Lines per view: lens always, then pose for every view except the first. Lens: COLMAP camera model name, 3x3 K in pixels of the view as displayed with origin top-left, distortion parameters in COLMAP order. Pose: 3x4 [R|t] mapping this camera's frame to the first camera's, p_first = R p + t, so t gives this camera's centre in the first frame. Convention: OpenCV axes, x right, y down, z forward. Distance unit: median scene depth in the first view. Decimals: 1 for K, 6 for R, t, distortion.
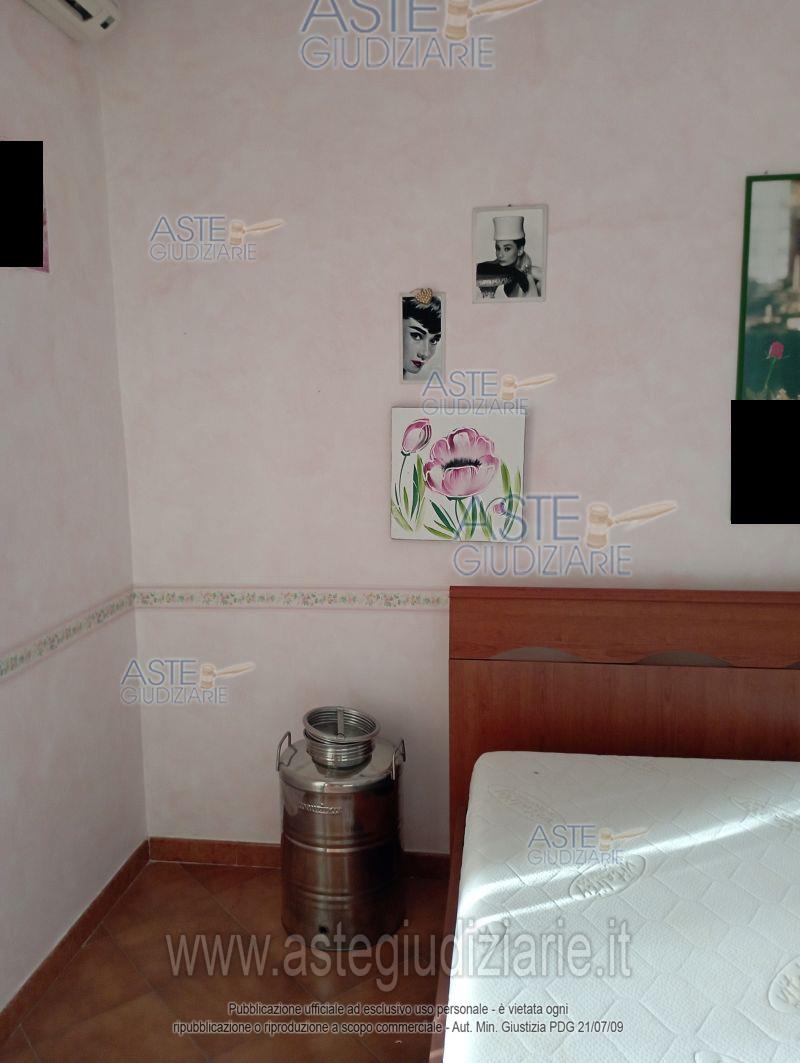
lens RADIAL K [[851.5, 0, 400.0], [0, 851.5, 527.8], [0, 0, 1]] dist [0.049099, -0.022174]
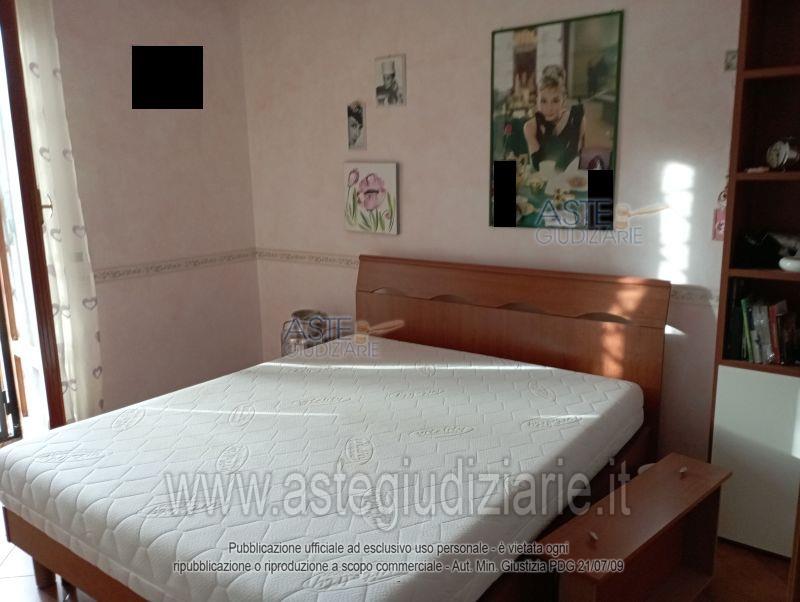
lens RADIAL K [[640.8, 0, 400.1], [0, 640.8, 302.4], [0, 0, 1]] dist [0.049099, -0.022174]
pose [[0.875458, 0.100034, -0.472829, 0.856830], [-0.066847, 0.994004, 0.086526, 0.044408], [0.478649, -0.044143, 0.876896, -0.269153]]
